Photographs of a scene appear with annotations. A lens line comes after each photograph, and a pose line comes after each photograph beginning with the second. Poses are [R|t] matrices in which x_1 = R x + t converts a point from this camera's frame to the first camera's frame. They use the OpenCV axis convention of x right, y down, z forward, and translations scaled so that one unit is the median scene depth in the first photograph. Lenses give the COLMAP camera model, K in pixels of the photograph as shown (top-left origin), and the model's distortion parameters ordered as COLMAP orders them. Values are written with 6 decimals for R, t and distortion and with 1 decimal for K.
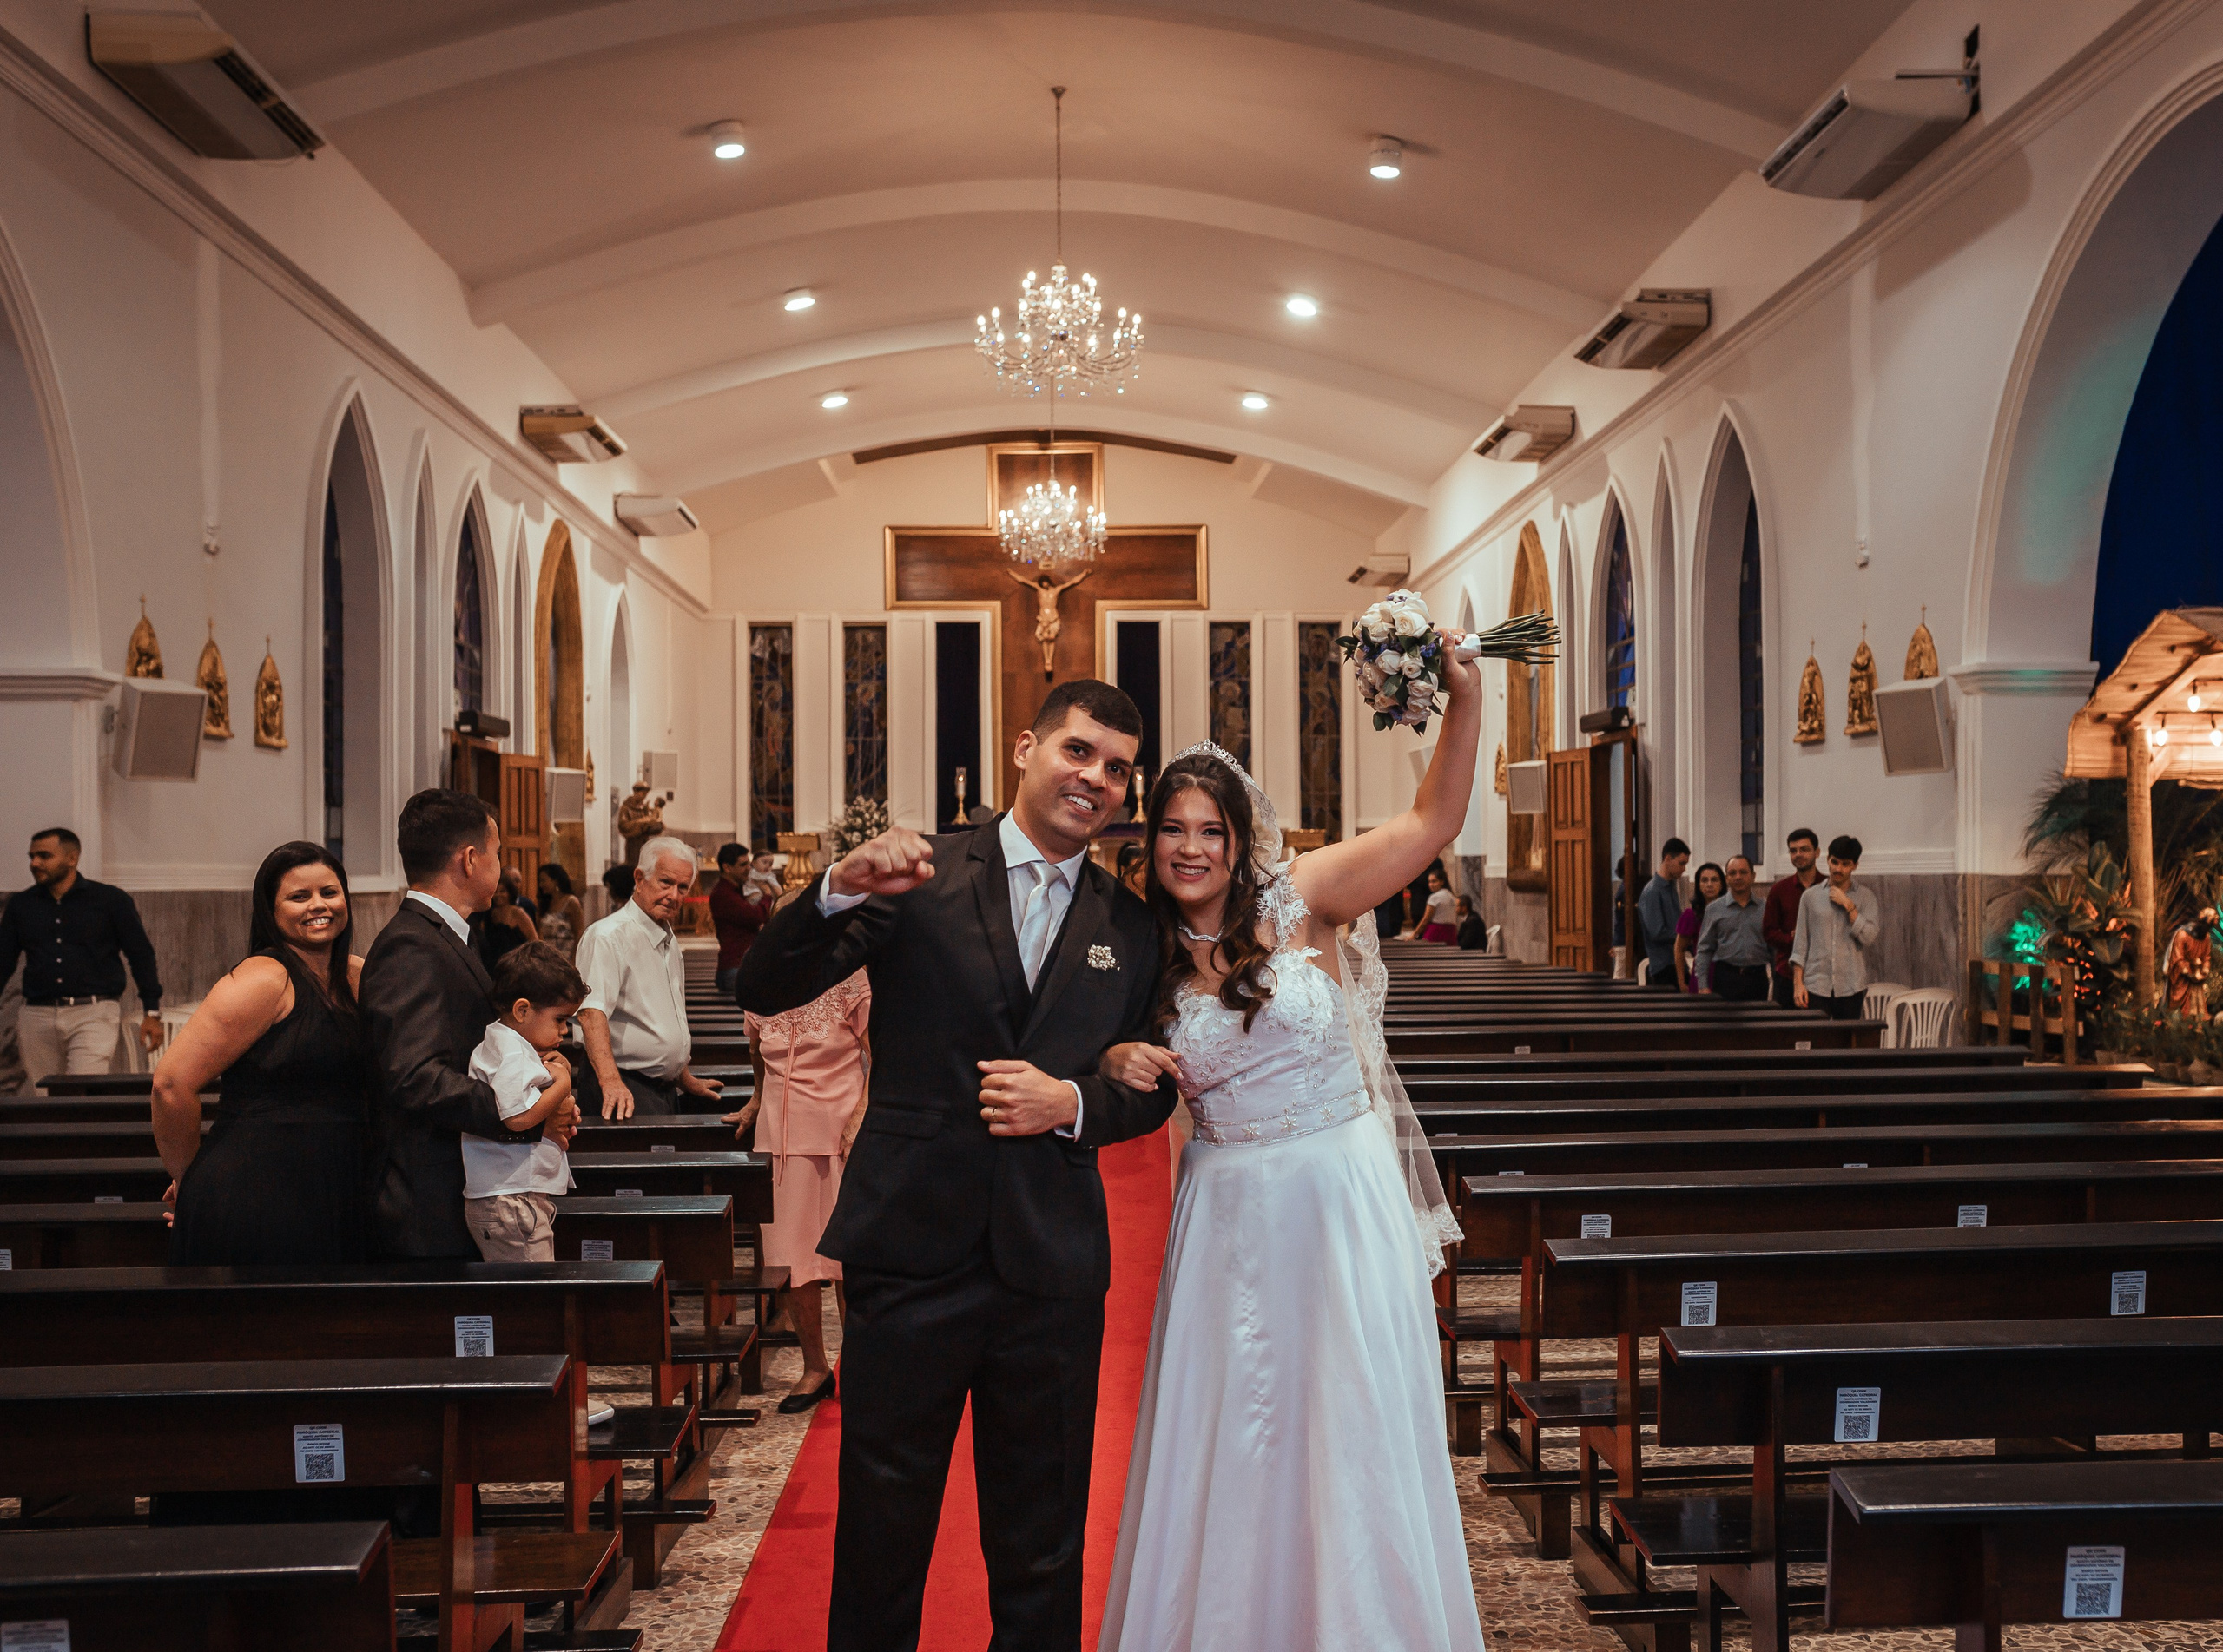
lens RADIAL K [[1410.7, 0, 1111.5], [0, 1410.7, 826.0], [0, 0, 1]] dist [0.138931, 0.000002]
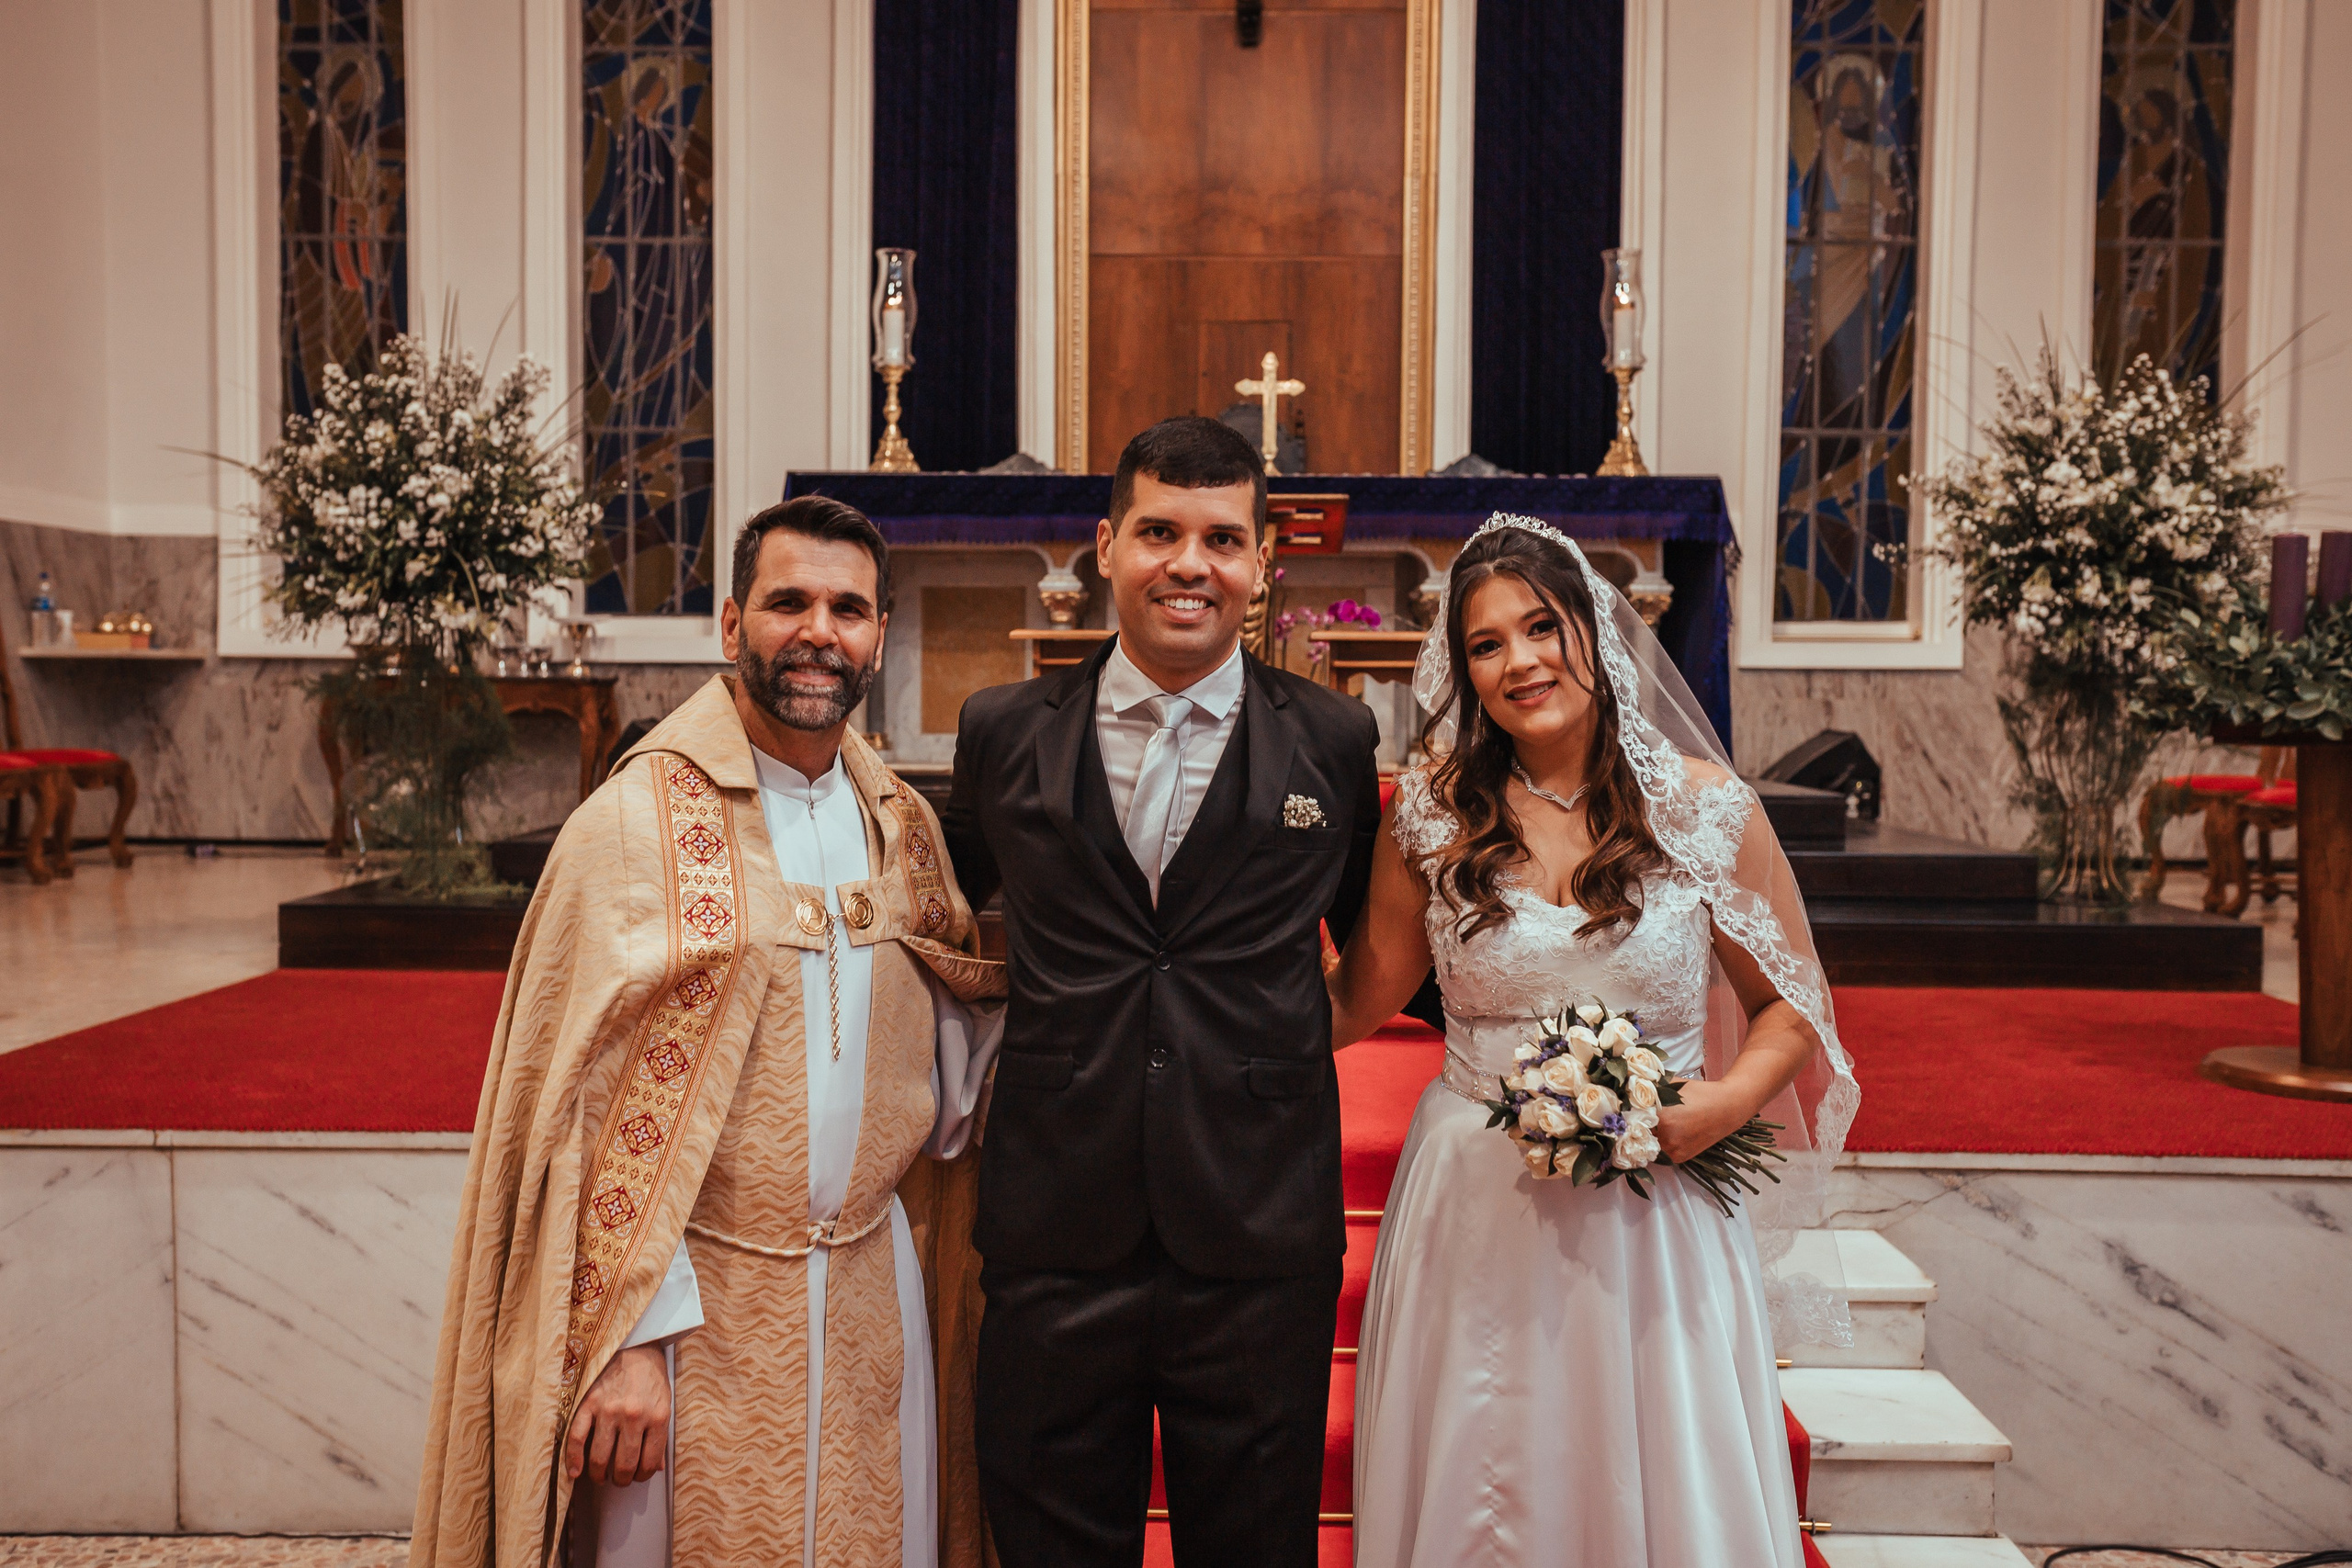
lens RADIAL K [[2206.3, 0, 1176.0], [0, 2206.3, 784.0], [0, 0, 1]] dist [-0.027157, 0.136168]
pose [[0.997612, 0.018562, -0.066529, -0.025556], [-0.013271, 0.996777, 0.079118, 0.016736], [0.067783, -0.078046, 0.994643, 0.523512]]
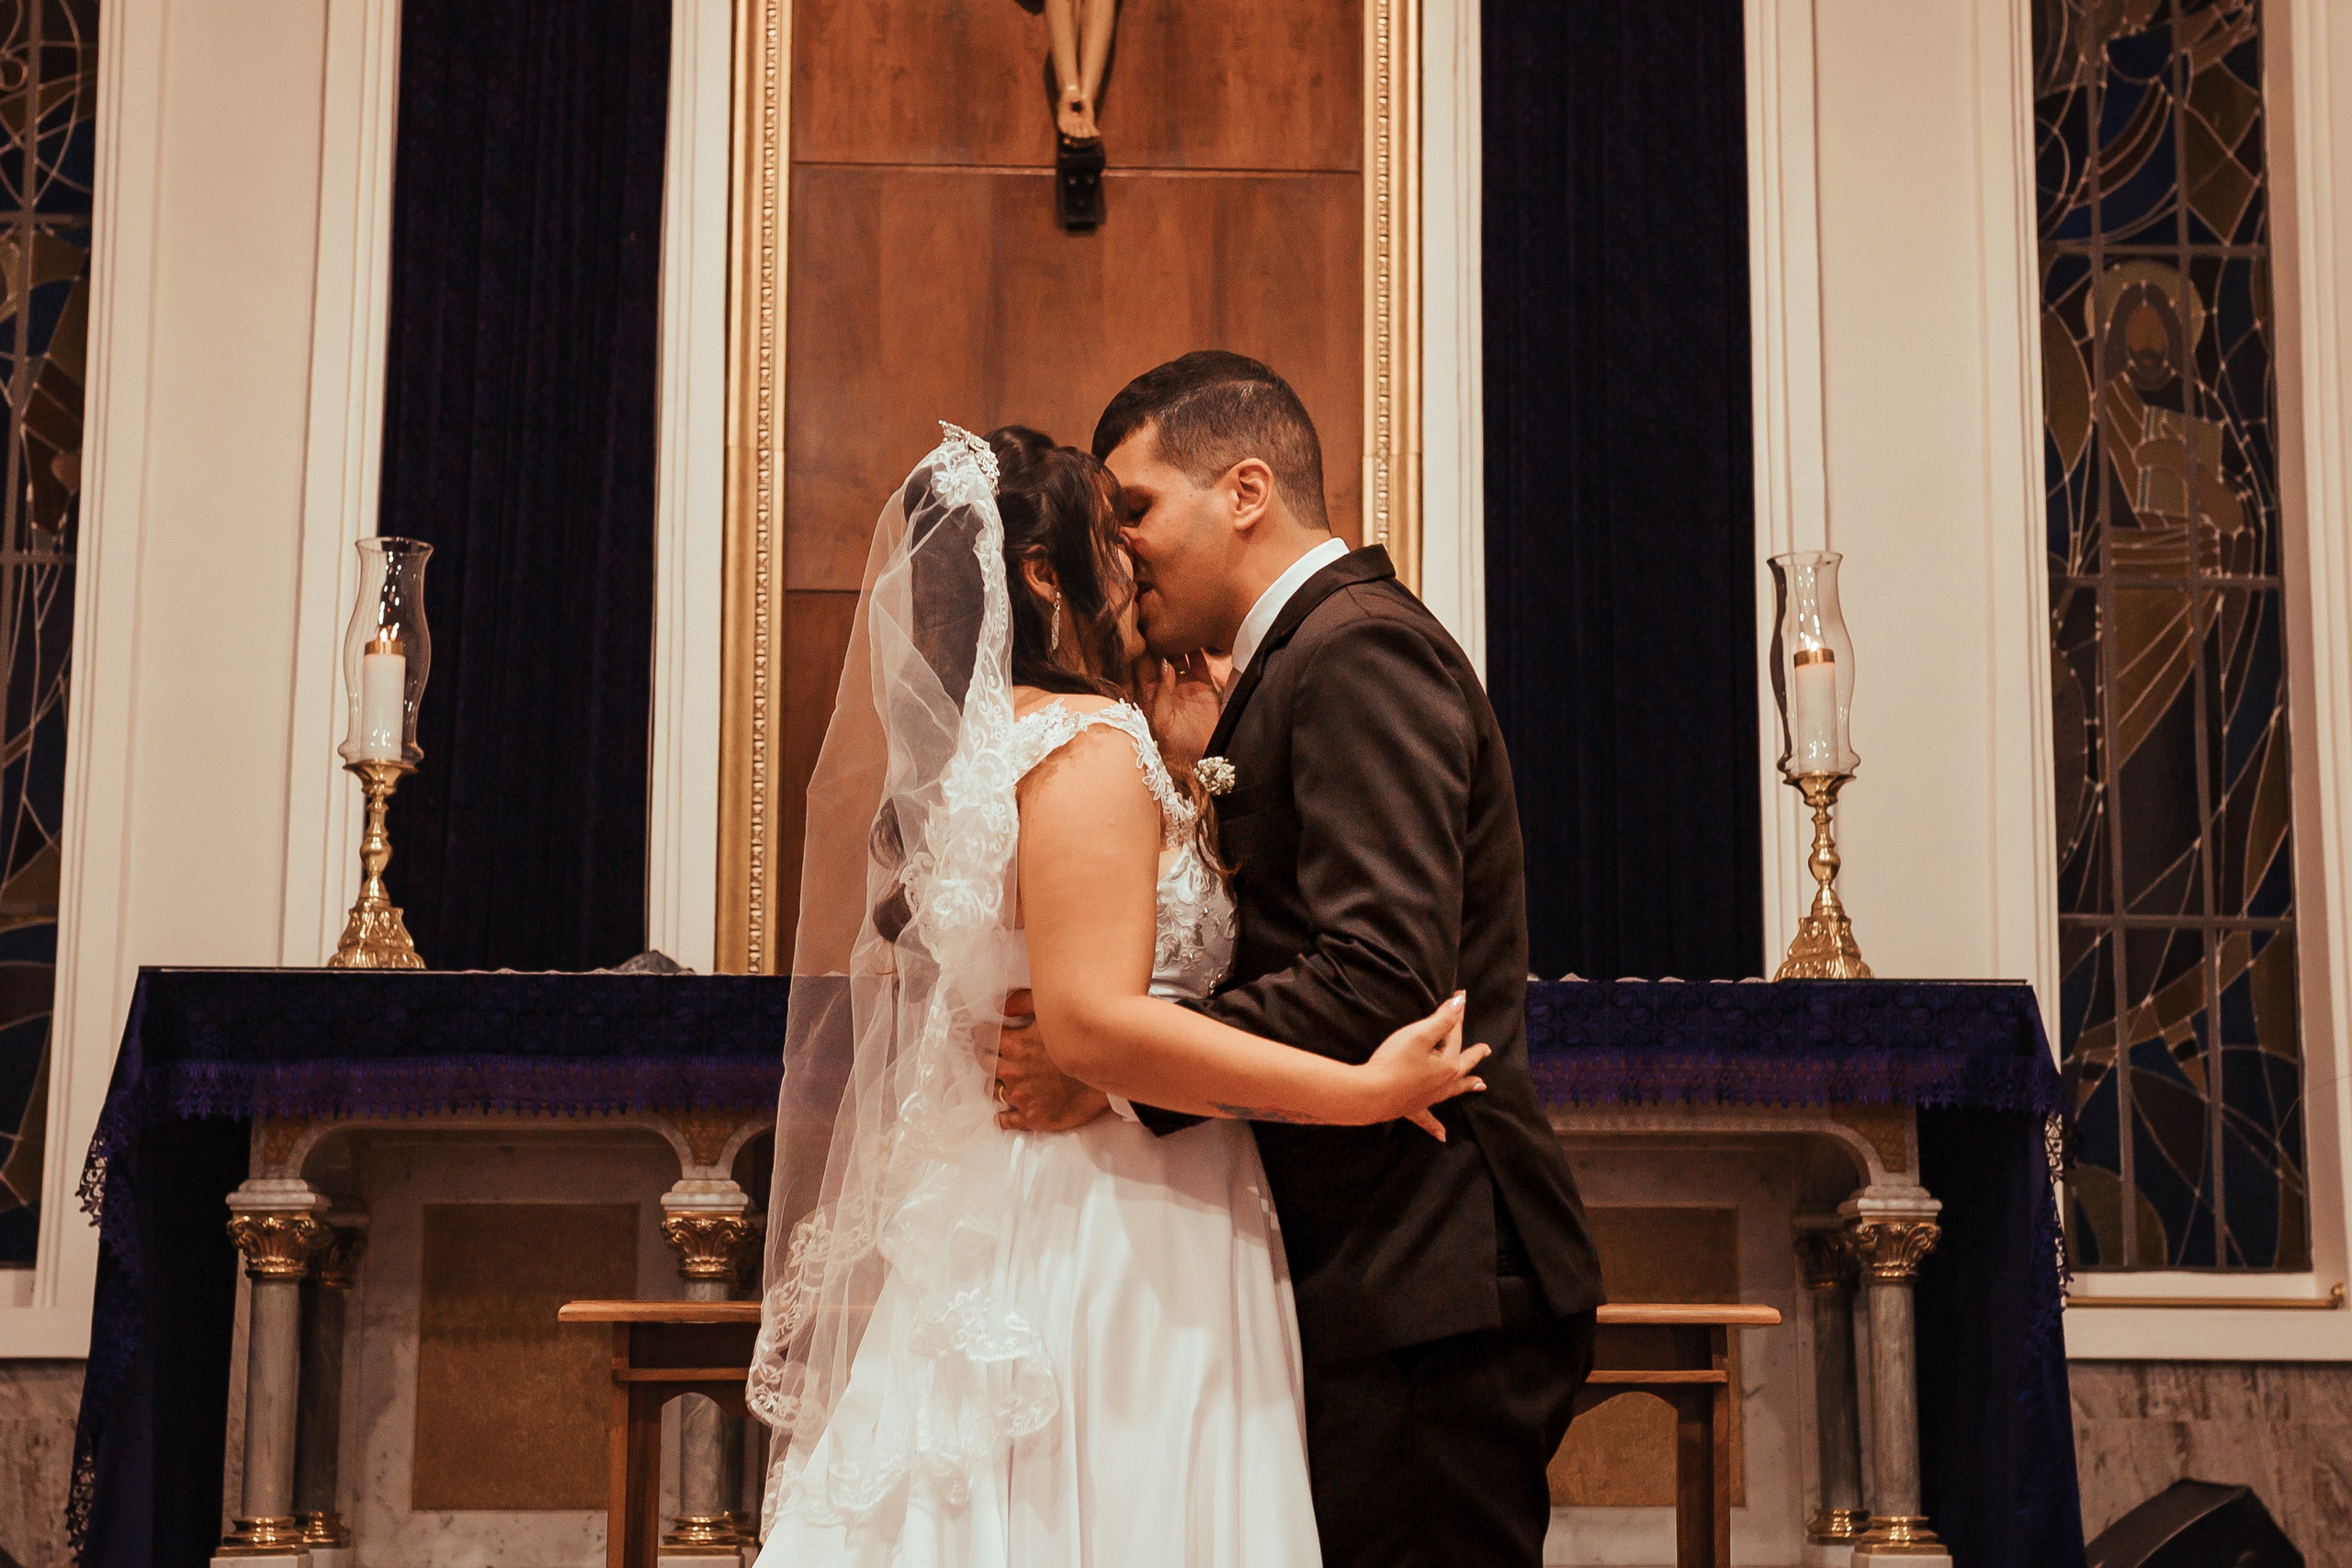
lens RADIAL K [[3684.9, 0, 1176.0], [0, 3684.9, 784.0], [0, 0, 1]] dist [0.074474, 0.010519]
pose [[0.999925, 0.010496, -0.006343, -0.029166], [-0.011206, 0.992124, -0.124760, 0.016502], [0.004984, 0.124822, 0.992167, 0.577577]]
